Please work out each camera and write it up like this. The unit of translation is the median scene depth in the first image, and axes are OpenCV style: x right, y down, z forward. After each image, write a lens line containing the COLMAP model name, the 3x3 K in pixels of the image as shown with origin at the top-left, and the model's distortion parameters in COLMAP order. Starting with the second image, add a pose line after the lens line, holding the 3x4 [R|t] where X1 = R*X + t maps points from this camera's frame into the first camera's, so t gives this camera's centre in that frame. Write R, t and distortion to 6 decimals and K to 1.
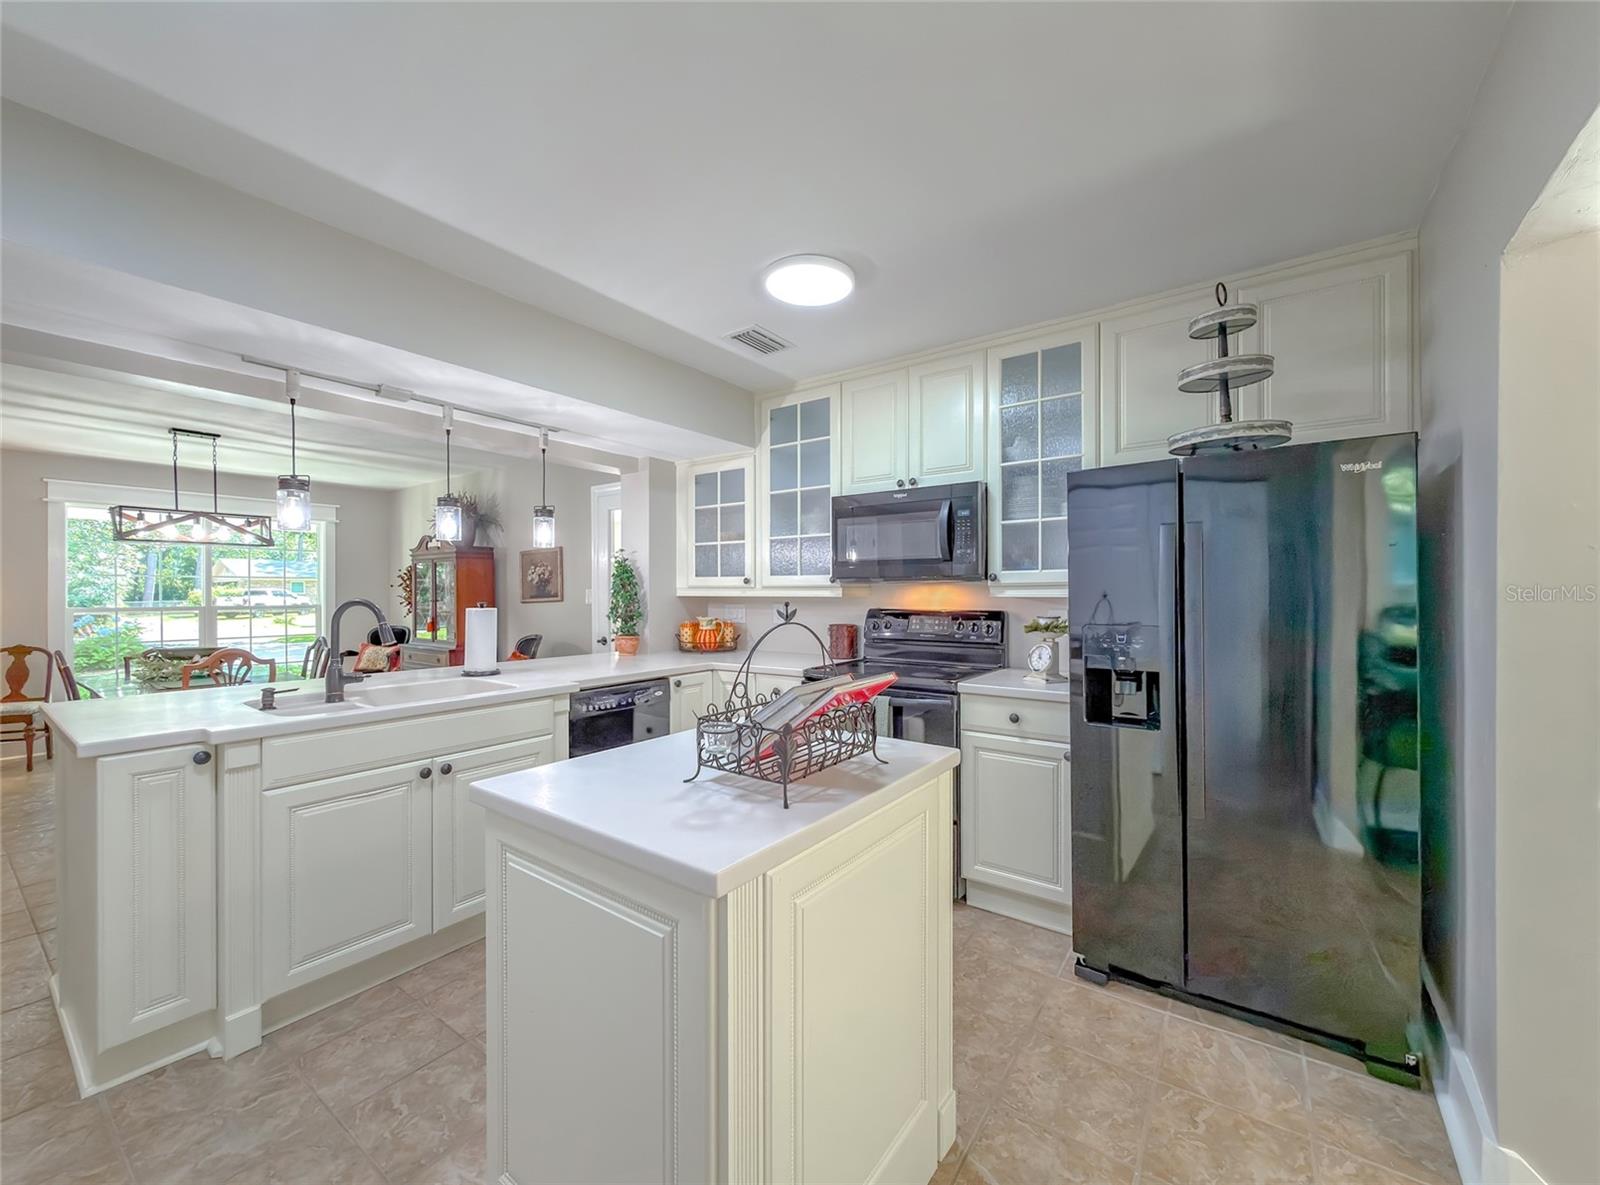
lens RADIAL K [[640.9, 0, 800.0], [0, 640.9, 592.5], [0, 0, 1]] dist [0.000691, 0.000532]
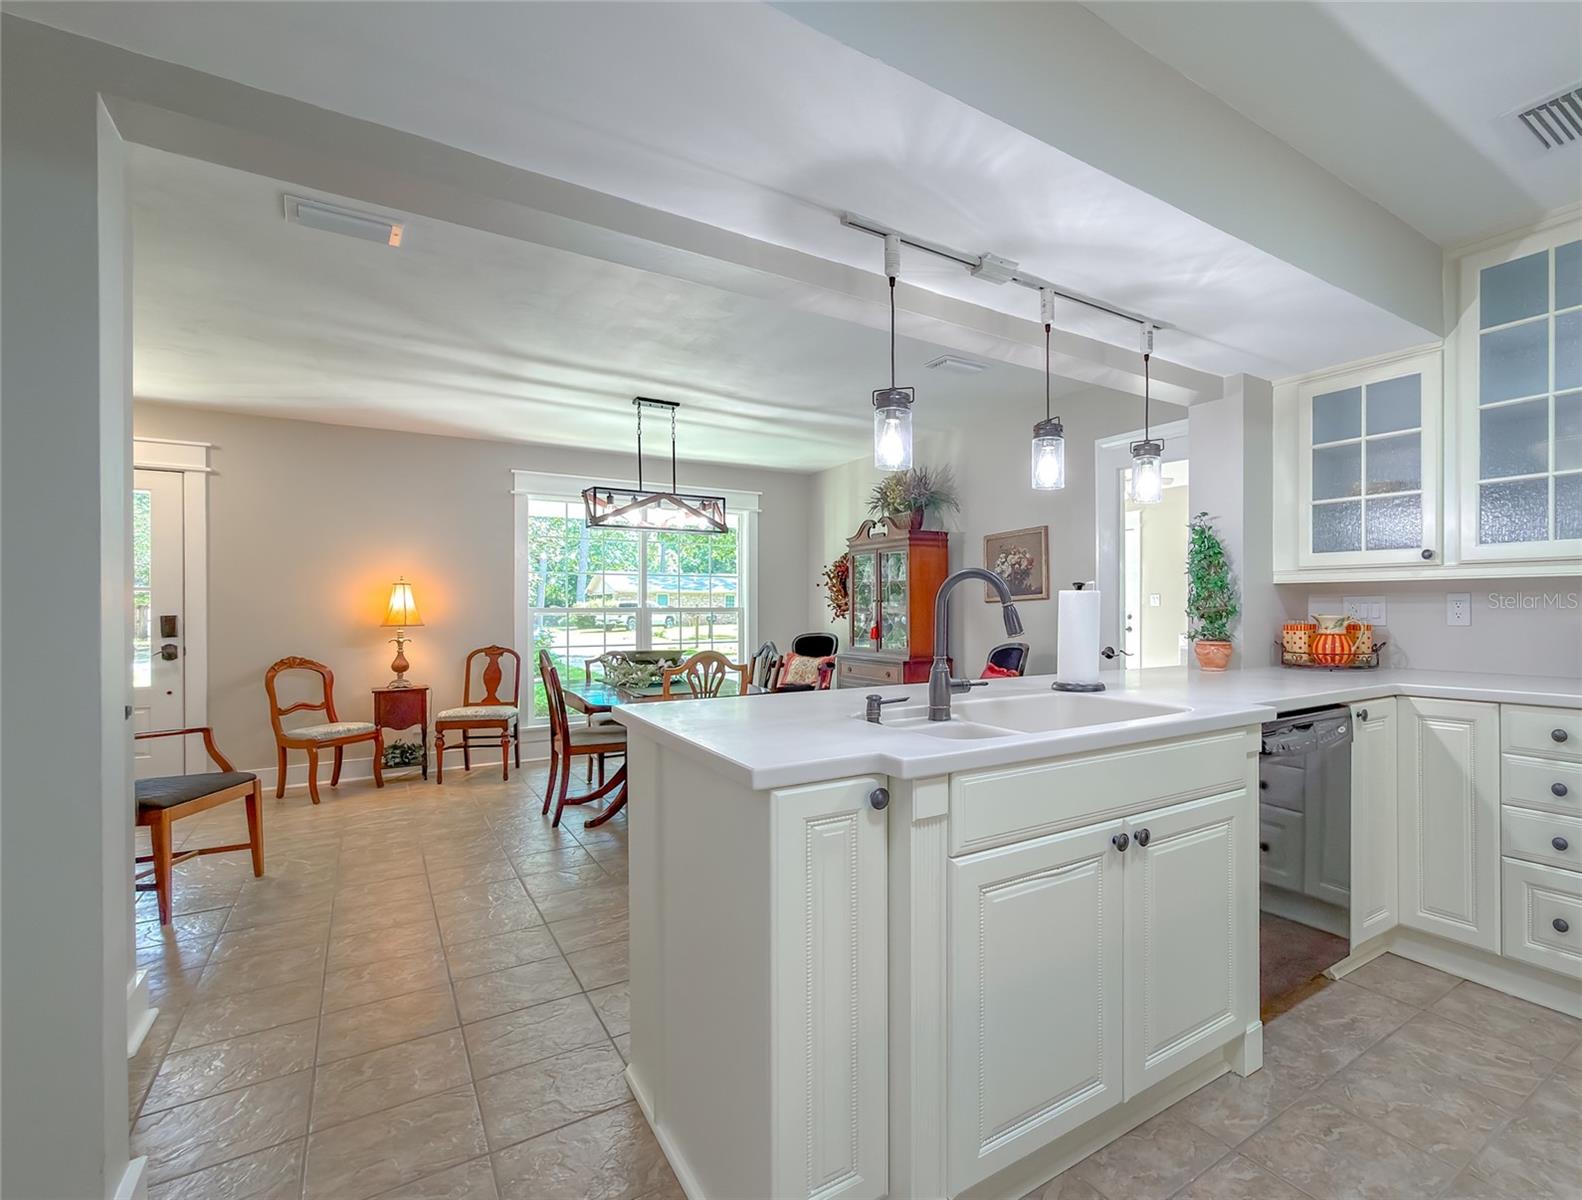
lens RADIAL K [[758.6, 0, 906.4], [0, 758.6, 607.0], [0, 0, 1]] dist [-0.002907, 0.000091]
pose [[0.950053, -0.002570, -0.312079, -0.314782], [0.001048, 0.999987, -0.005046, 0.034008], [0.312088, 0.004467, 0.950043, 0.139294]]
